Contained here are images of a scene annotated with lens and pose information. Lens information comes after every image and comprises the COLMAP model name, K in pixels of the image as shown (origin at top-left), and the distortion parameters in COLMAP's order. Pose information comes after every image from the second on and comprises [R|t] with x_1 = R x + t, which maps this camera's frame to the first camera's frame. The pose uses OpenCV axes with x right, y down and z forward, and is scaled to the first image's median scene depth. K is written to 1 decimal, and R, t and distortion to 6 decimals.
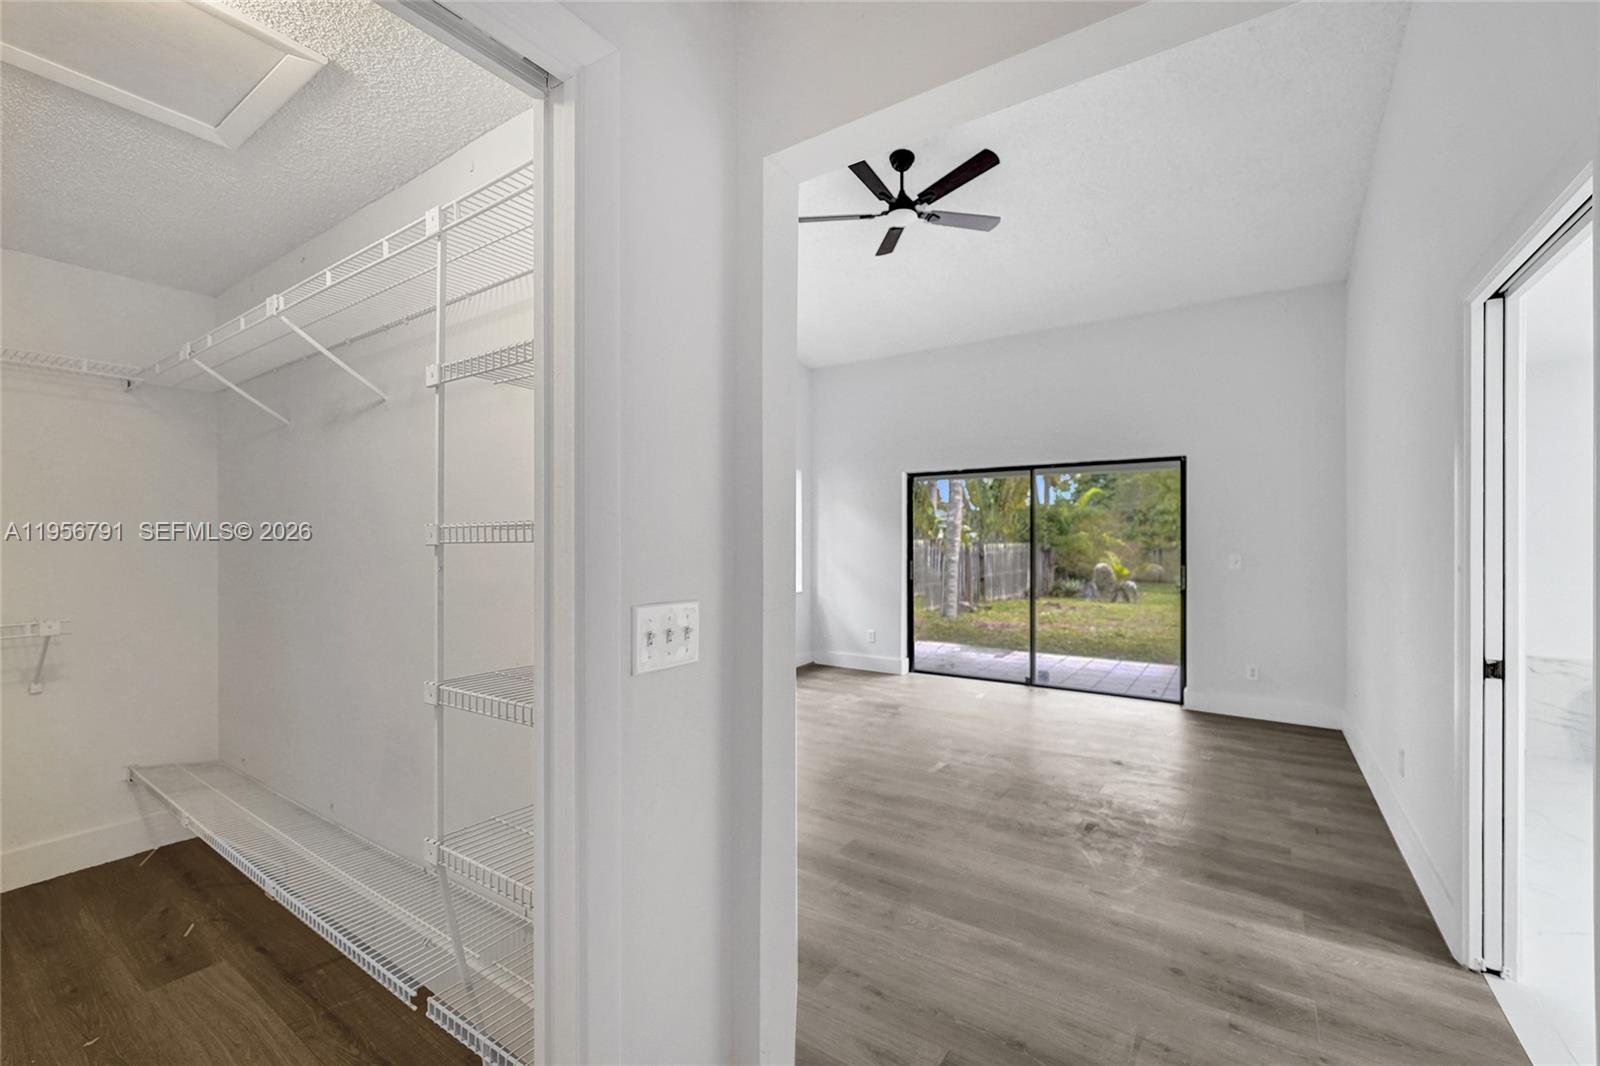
lens RADIAL K [[676.6, 0, 794.6], [0, 676.6, 539.0], [0, 0, 1]] dist [-0.003697, -0.000146]
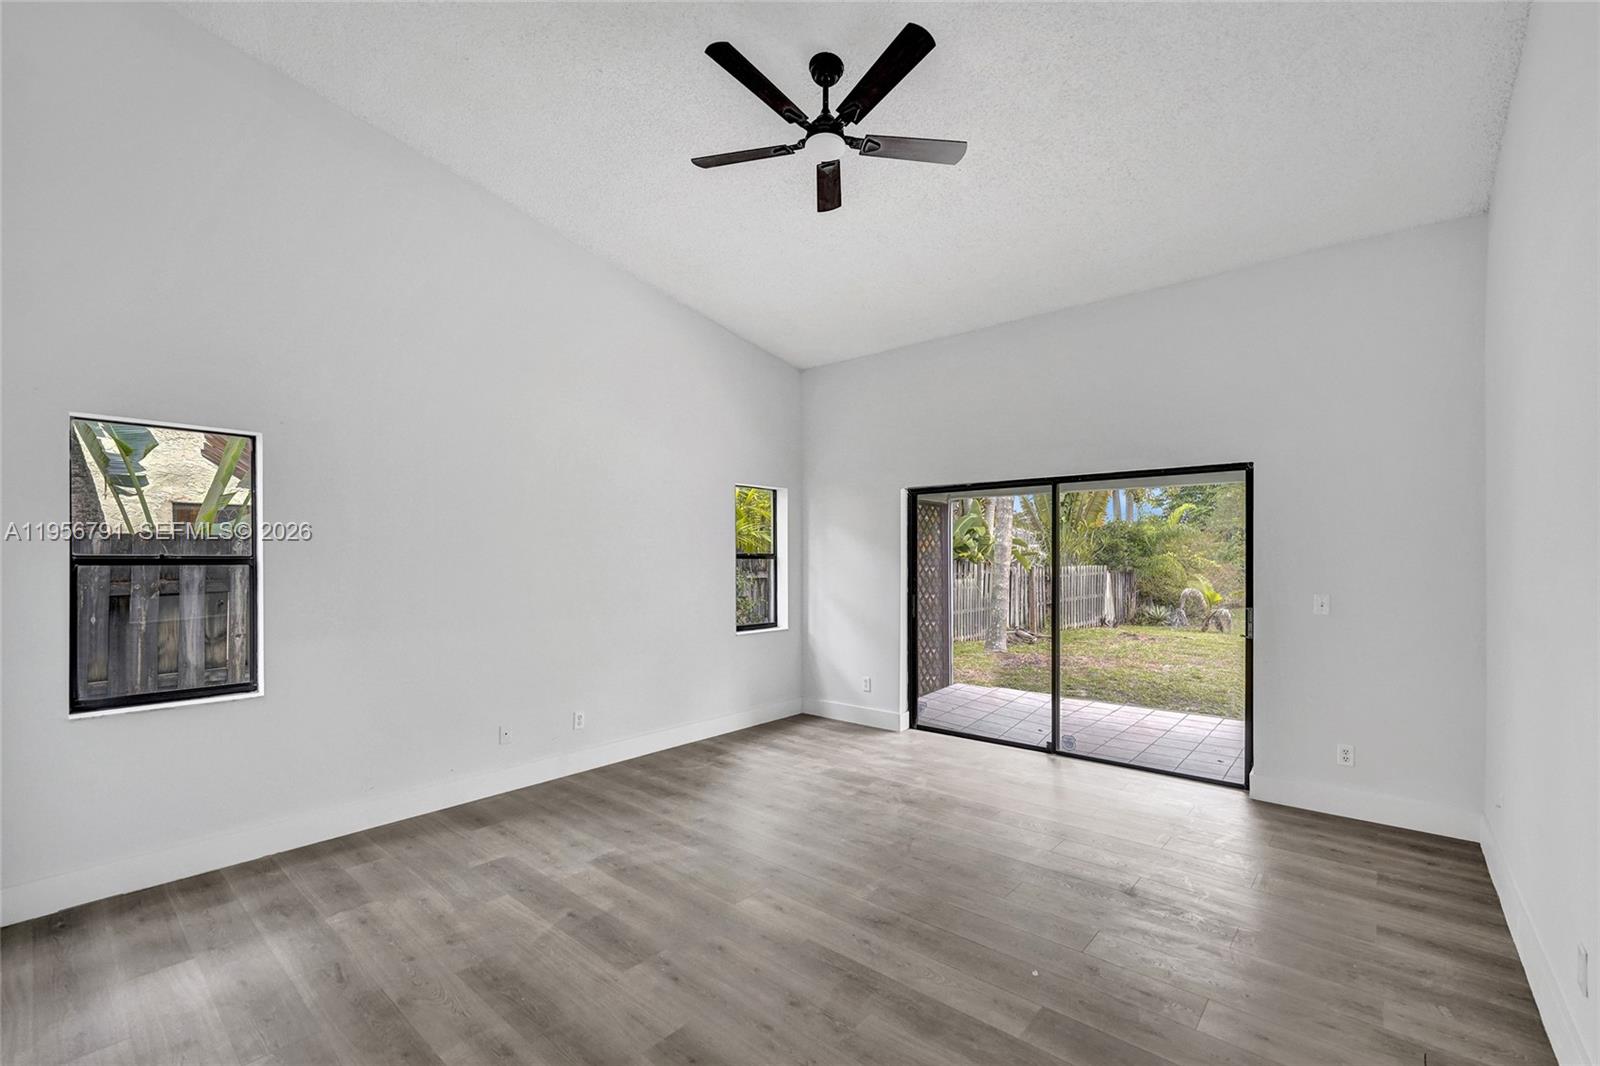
lens RADIAL K [[686.2, 0, 796.7], [0, 686.2, 562.0], [0, 0, 1]] dist [-0.002227, 0.000322]
pose [[0.993967, -0.000652, -0.109677, 0.146705], [0.001266, 0.999984, 0.005521, -0.016038], [0.109672, -0.005627, 0.993952, 0.170940]]
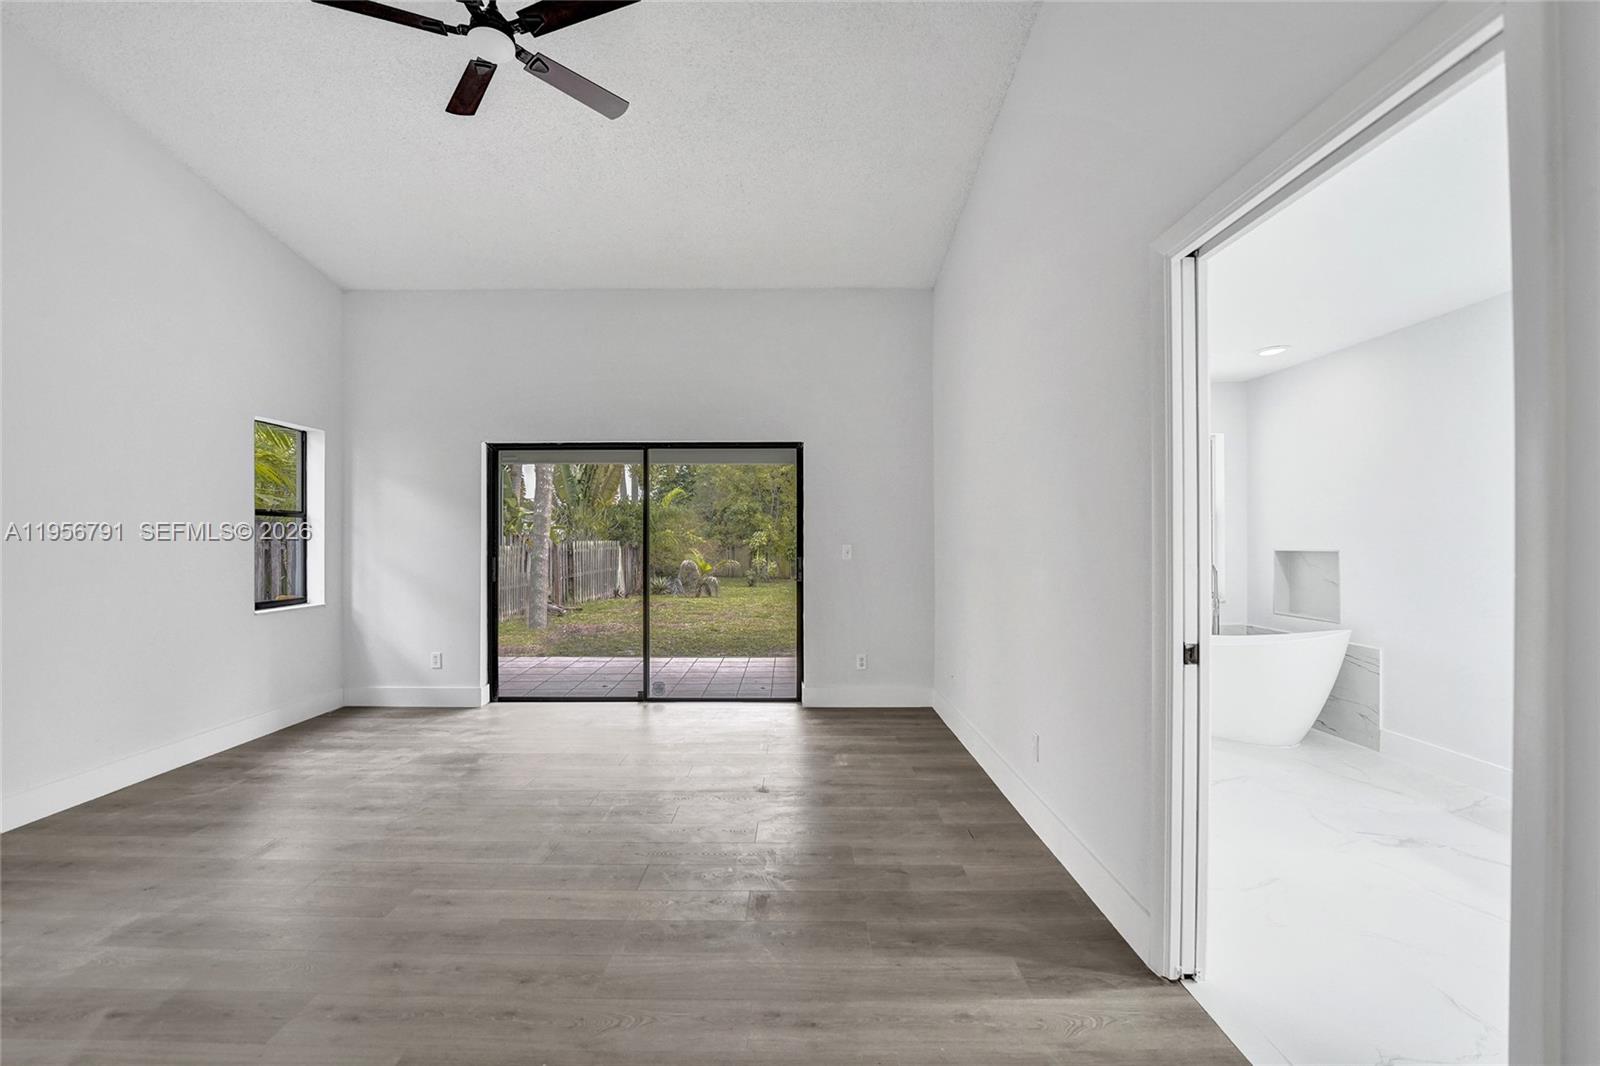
lens RADIAL K [[679.1, 0, 800.0], [0, 679.1, 533.0], [0, 0, 1]] dist [-0.022585, 0.000534]
pose [[0.822419, 0.003871, 0.568869, 0.024413], [0.000744, 0.999969, -0.007880, 0.012129], [-0.568882, 0.006904, 0.822390, 0.195675]]
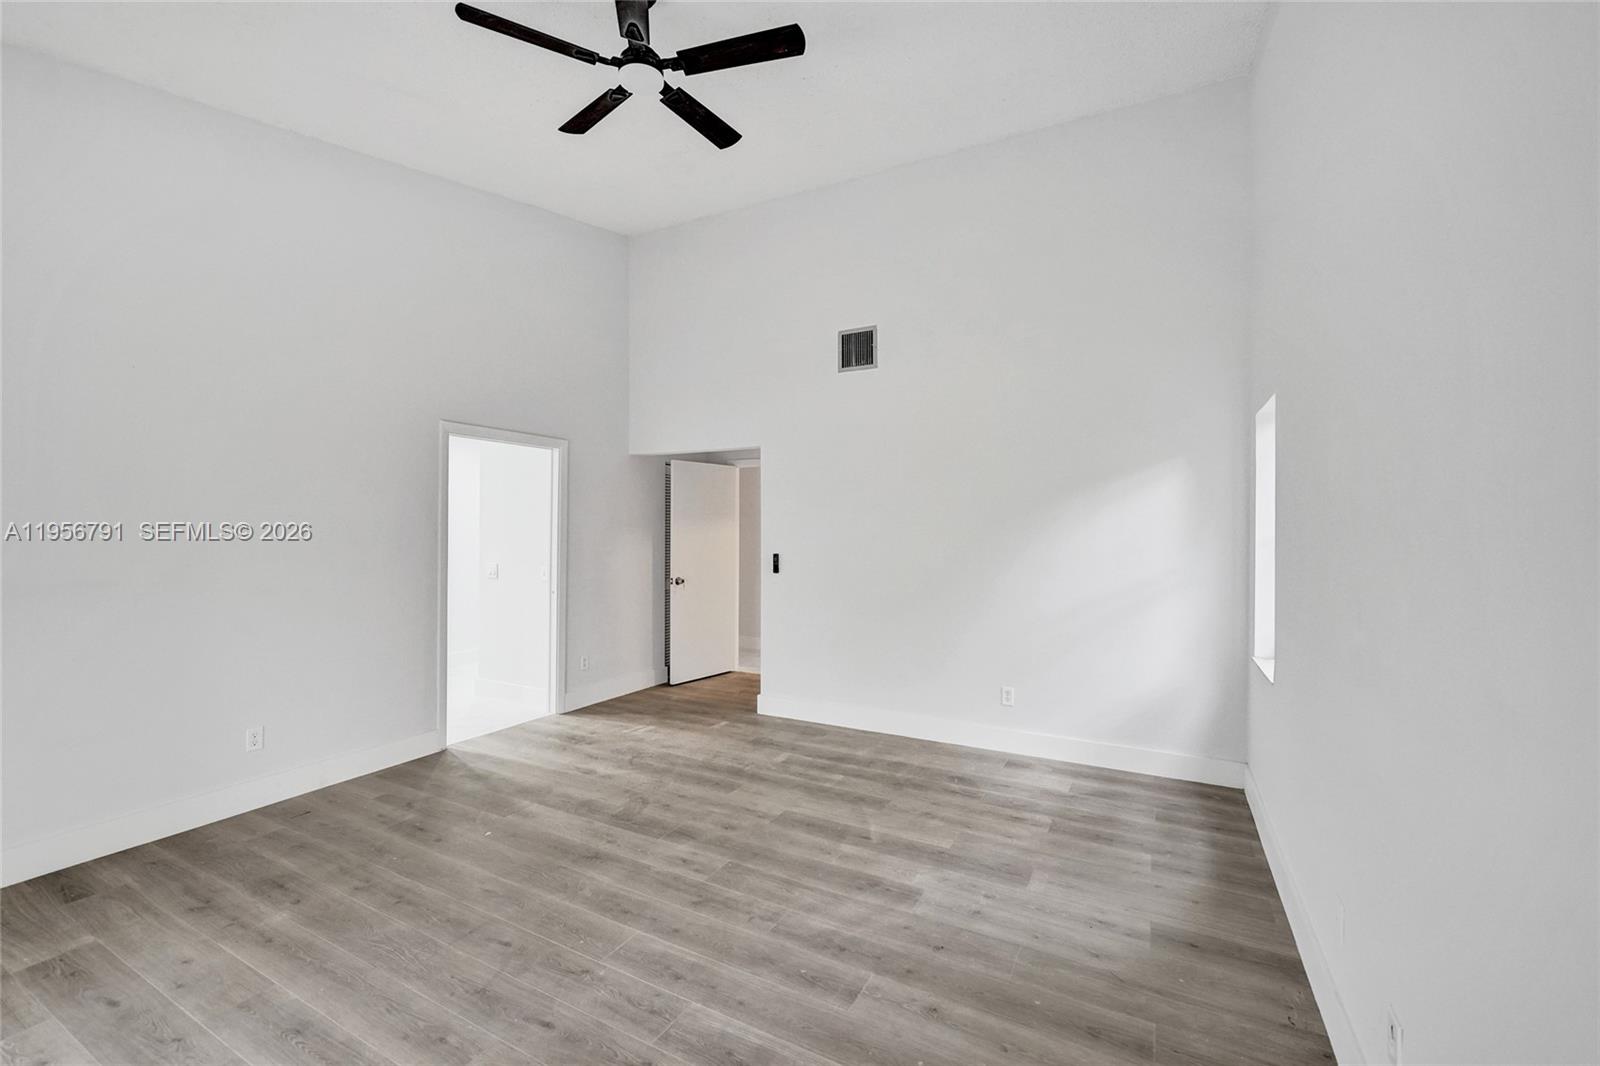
lens RADIAL K [[676.6, 0, 794.6], [0, 676.6, 539.0], [0, 0, 1]] dist [-0.003697, -0.000146]
pose [[-0.994417, -0.001918, -0.105505, 0.053273], [-0.003075, 0.999937, 0.010801, -0.014809], [0.105477, 0.011065, -0.994360, 1.167387]]
